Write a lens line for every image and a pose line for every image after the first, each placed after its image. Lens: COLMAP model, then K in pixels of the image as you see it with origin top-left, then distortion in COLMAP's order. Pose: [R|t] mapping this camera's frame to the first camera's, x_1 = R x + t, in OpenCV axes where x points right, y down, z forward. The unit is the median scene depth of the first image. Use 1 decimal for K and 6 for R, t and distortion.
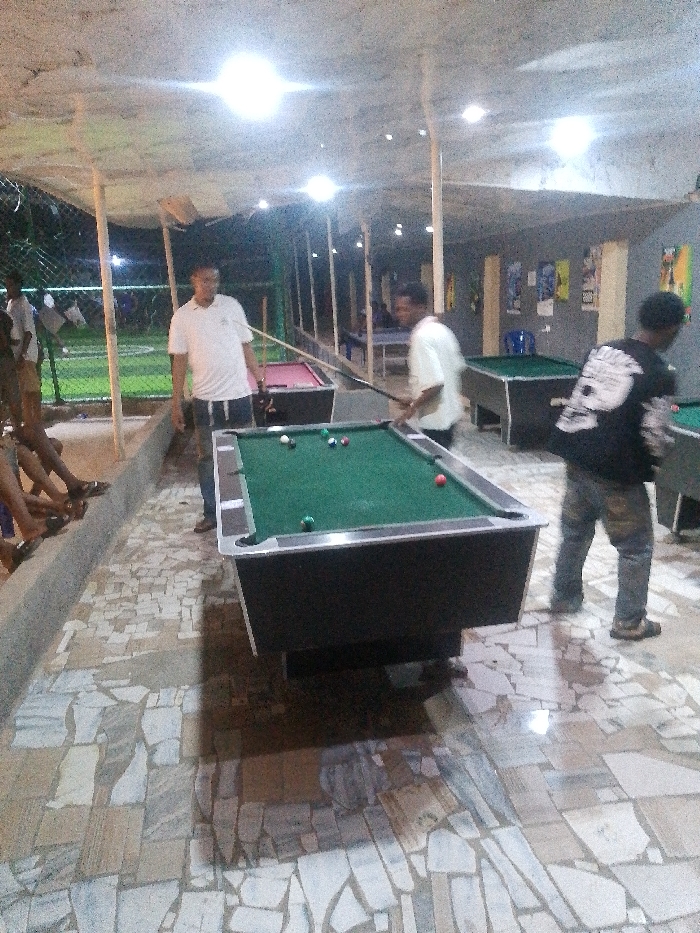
lens RADIAL K [[754.3, 0, 345.2], [0, 754.3, 466.5], [0, 0, 1]] dist [0.089513, -0.141585]
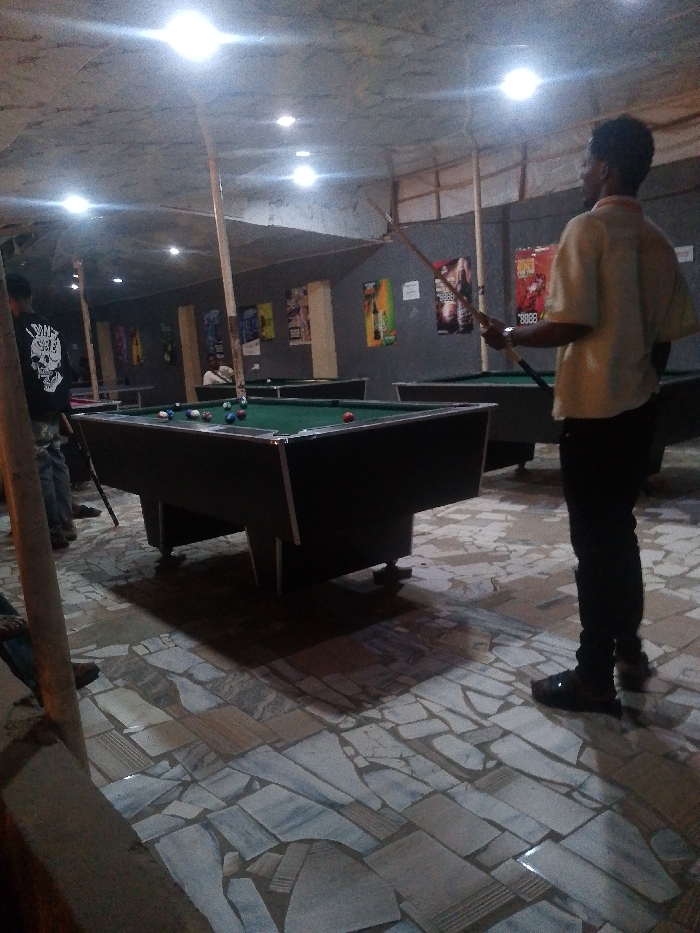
lens RADIAL K [[754.3, 0, 354.6], [0, 754.3, 465.0], [0, 0, 1]] dist [0.089513, -0.141585]
pose [[0.880395, -0.098142, 0.463975, -0.421365], [0.147678, 0.986443, -0.071563, 0.182891], [-0.450661, 0.131523, 0.882953, 0.025180]]
